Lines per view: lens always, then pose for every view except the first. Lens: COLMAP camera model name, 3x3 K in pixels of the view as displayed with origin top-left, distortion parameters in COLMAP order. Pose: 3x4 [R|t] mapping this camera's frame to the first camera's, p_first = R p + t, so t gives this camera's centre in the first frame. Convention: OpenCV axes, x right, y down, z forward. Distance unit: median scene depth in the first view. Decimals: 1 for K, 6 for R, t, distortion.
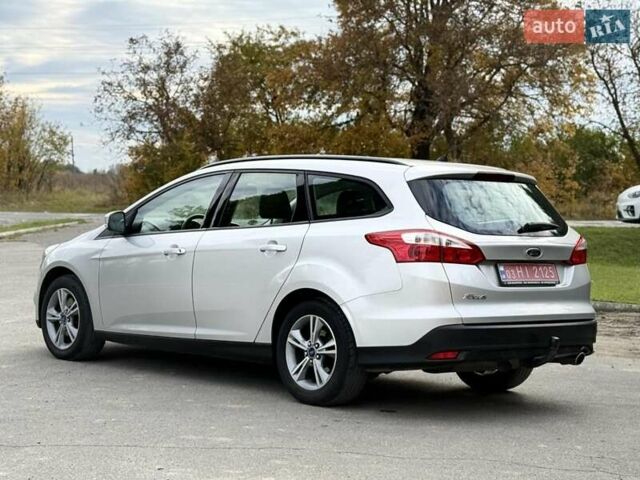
lens RADIAL K [[895.4, 0, 320.0], [0, 895.4, 240.0], [0, 0, 1]] dist [0.136443, 0.005953]
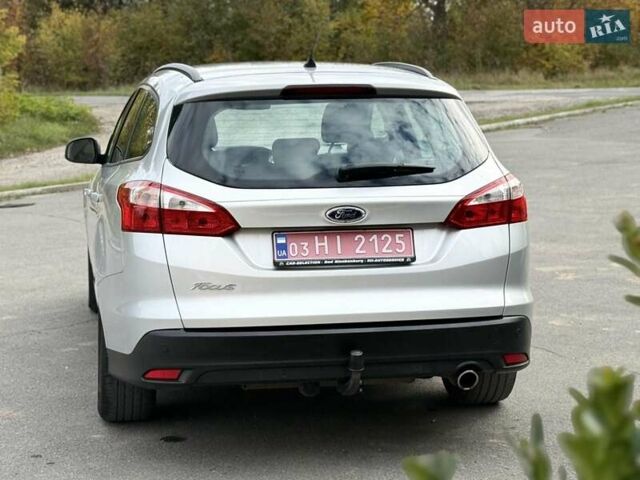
lens RADIAL K [[895.4, 0, 320.0], [0, 895.4, 240.0], [0, 0, 1]] dist [0.136443, 0.005953]
pose [[0.934742, -0.006506, -0.355267, 0.468496], [0.024974, 0.998563, 0.047421, 0.001533], [0.354448, -0.053198, 0.933561, 0.422124]]
